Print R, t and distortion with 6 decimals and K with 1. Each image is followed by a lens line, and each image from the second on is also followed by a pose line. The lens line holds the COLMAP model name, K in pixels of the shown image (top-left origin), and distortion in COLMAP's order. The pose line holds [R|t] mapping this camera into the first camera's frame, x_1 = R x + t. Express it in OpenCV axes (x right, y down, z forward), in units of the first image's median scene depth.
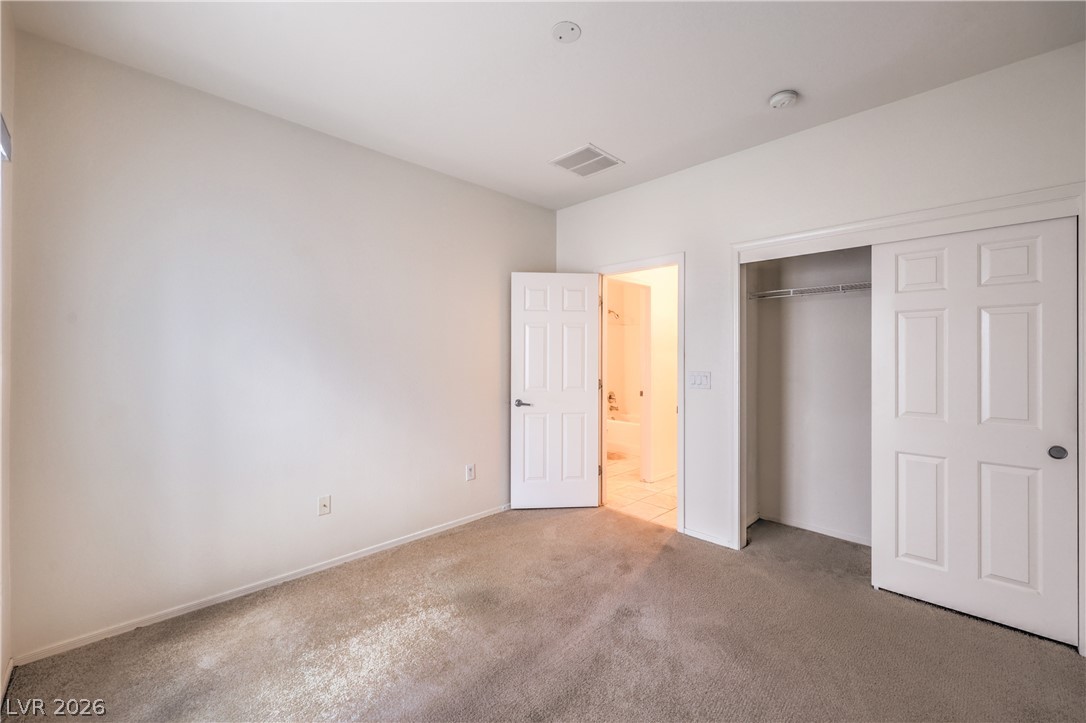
lens RADIAL K [[434.5, 0, 543.6], [0, 434.5, 360.6], [0, 0, 1]] dist [-0.001017, -0.000106]
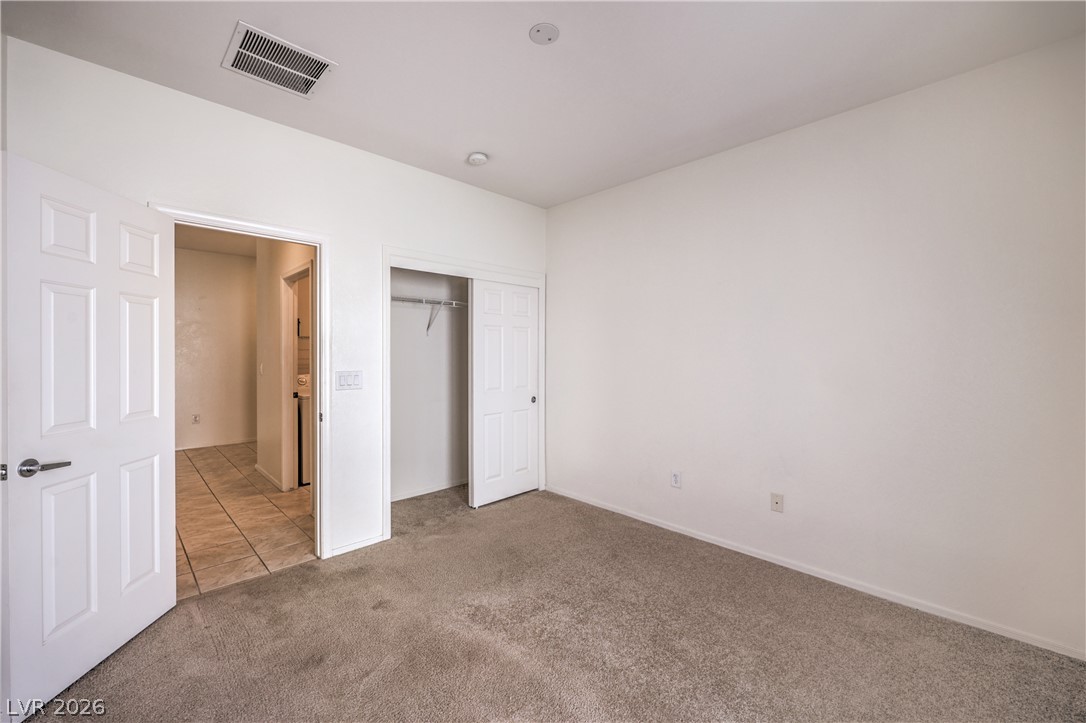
lens RADIAL K [[441.4, 0, 546.0], [0, 441.4, 350.7], [0, 0, 1]] dist [-0.000015, -0.000043]
pose [[-0.006844, -0.008084, 0.999944, -0.703182], [-0.005033, 0.999955, 0.008050, -0.031323], [-0.999964, -0.004978, -0.006884, 0.717764]]
